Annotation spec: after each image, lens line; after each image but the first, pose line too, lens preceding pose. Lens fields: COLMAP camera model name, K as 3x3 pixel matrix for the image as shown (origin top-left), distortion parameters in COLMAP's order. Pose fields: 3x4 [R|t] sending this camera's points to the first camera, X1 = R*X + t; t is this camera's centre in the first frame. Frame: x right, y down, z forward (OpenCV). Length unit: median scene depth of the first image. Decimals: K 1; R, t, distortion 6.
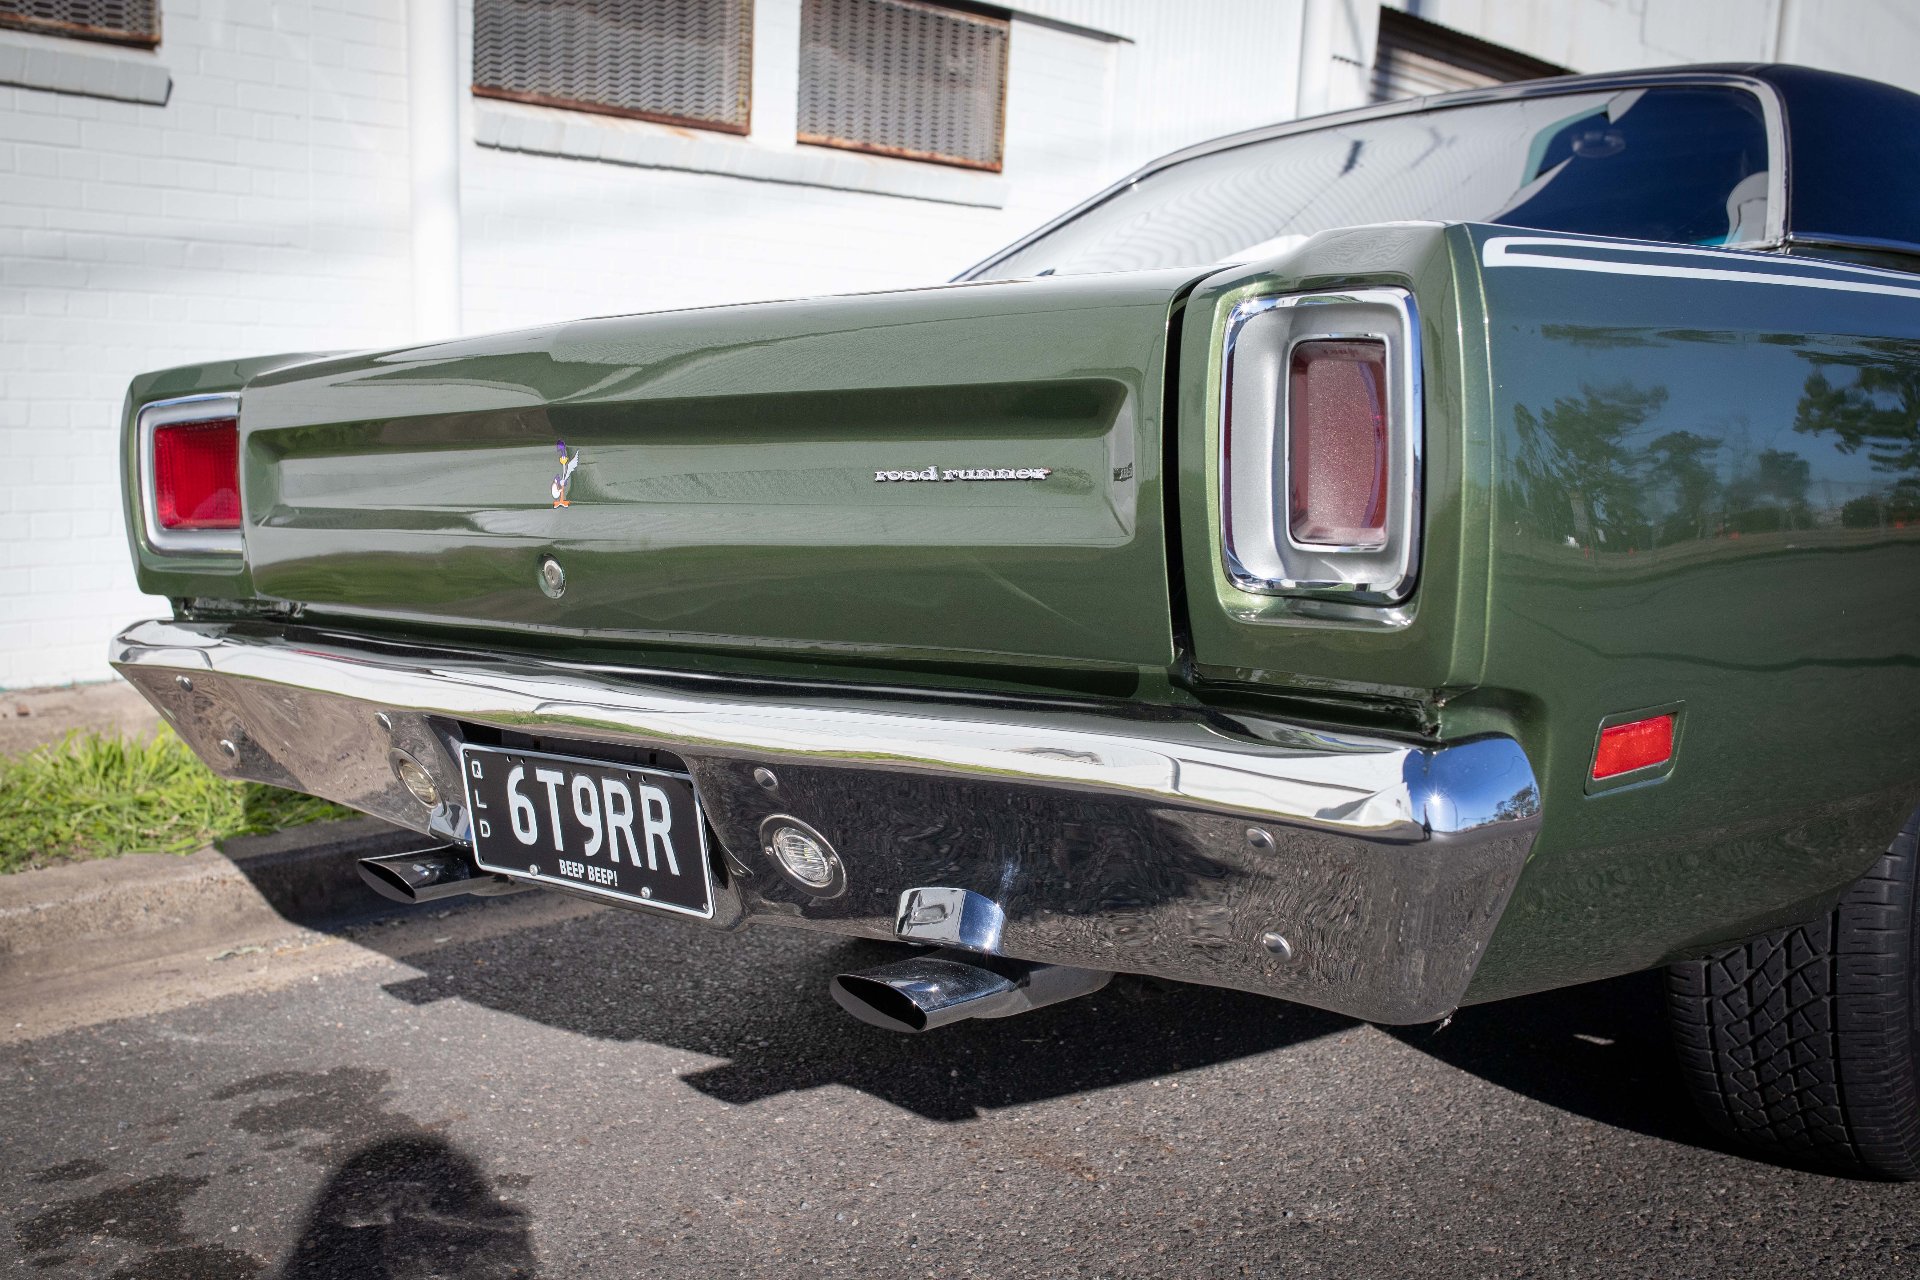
lens RADIAL K [[1844.3, 0, 956.2], [0, 1844.3, 644.3], [0, 0, 1]] dist [-0.066833, 0.098728]
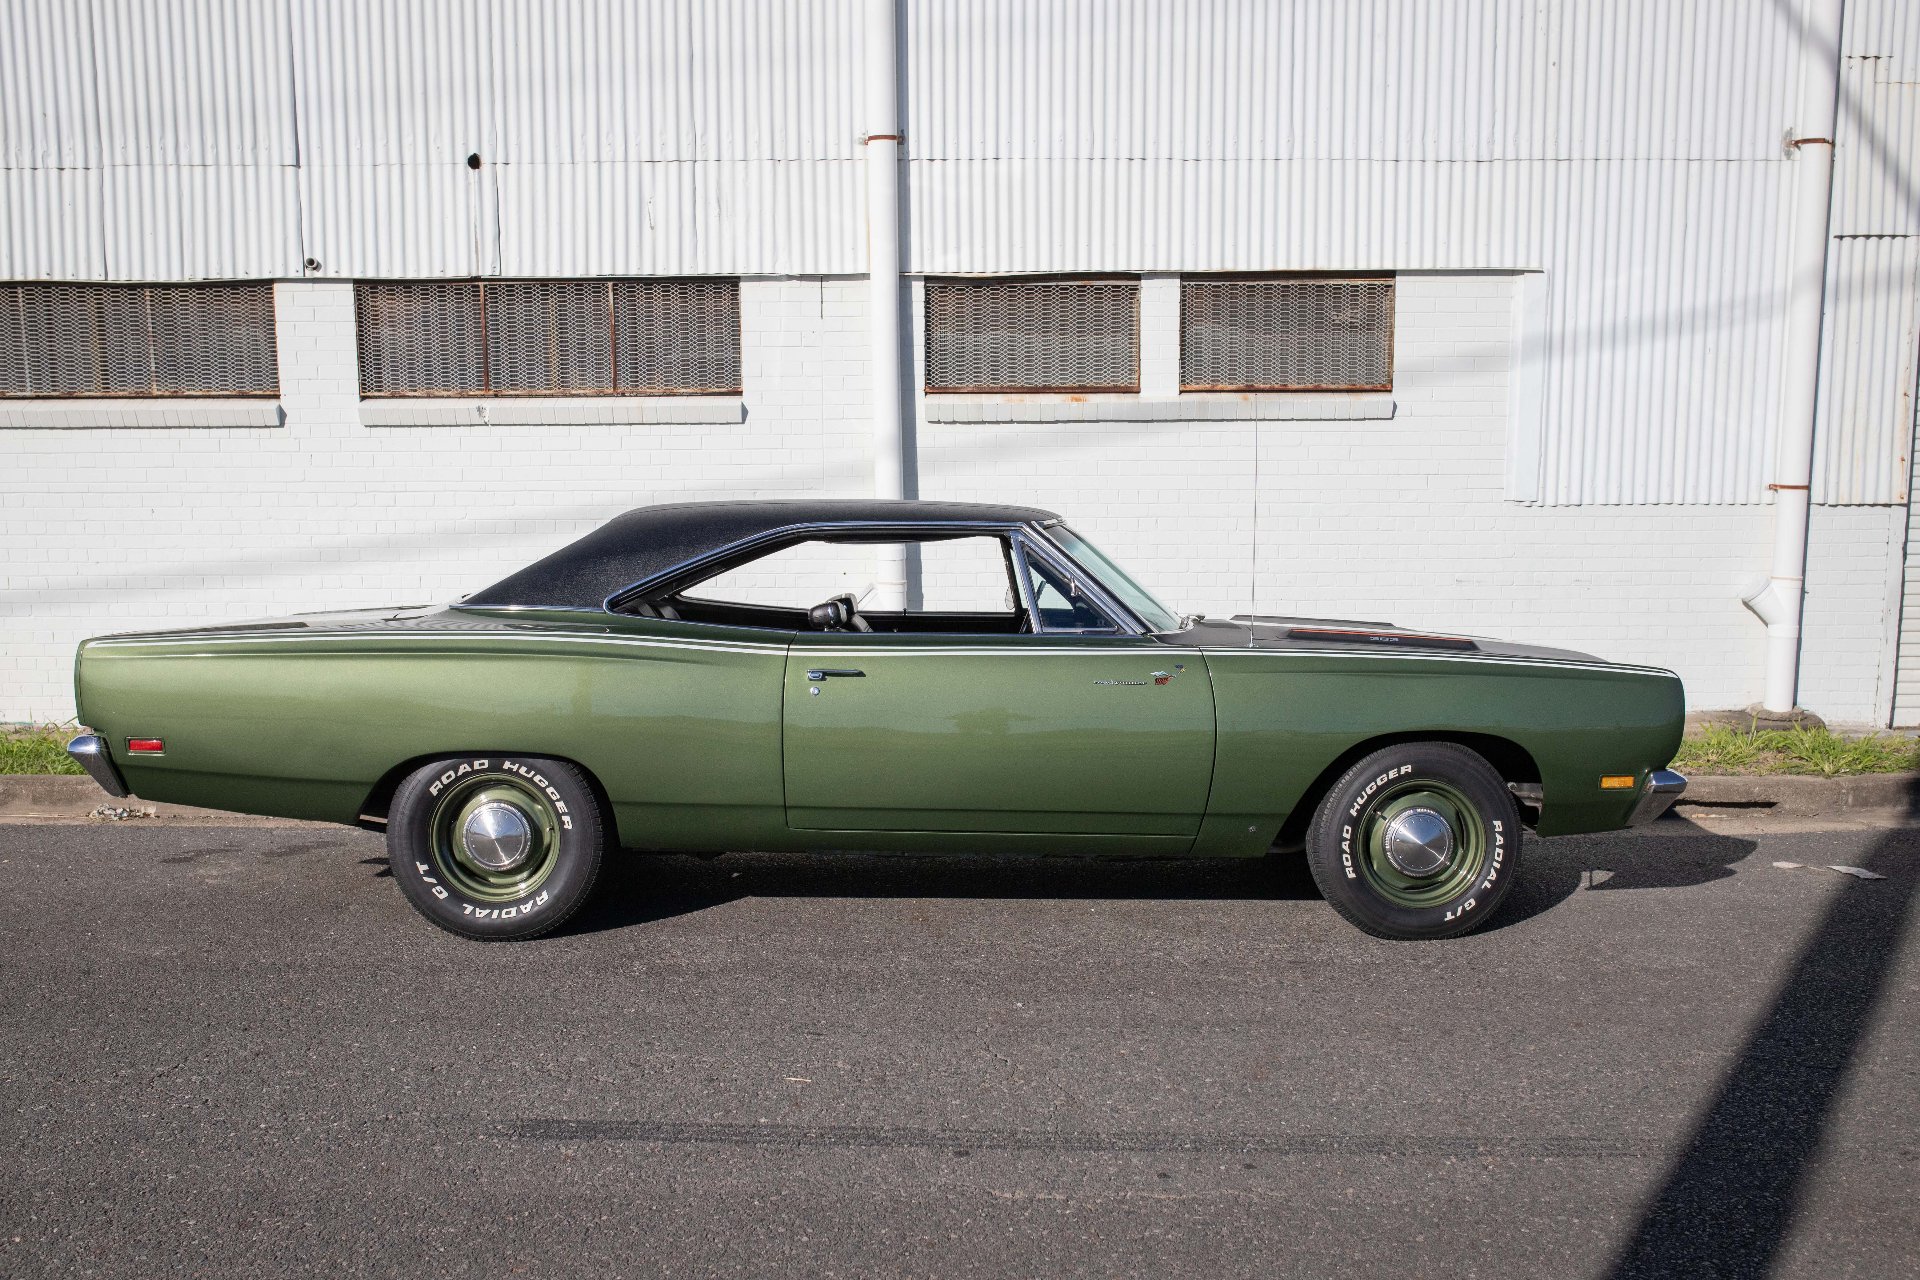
lens RADIAL K [[1828.3, 0, 958.1], [0, 1828.3, 648.0], [0, 0, 1]] dist [-0.055625, 0.085675]
pose [[0.675977, 0.060981, -0.734396, 2.081041], [-0.081369, 0.996653, 0.007861, -0.159782], [0.732417, 0.054443, 0.678676, -0.255282]]
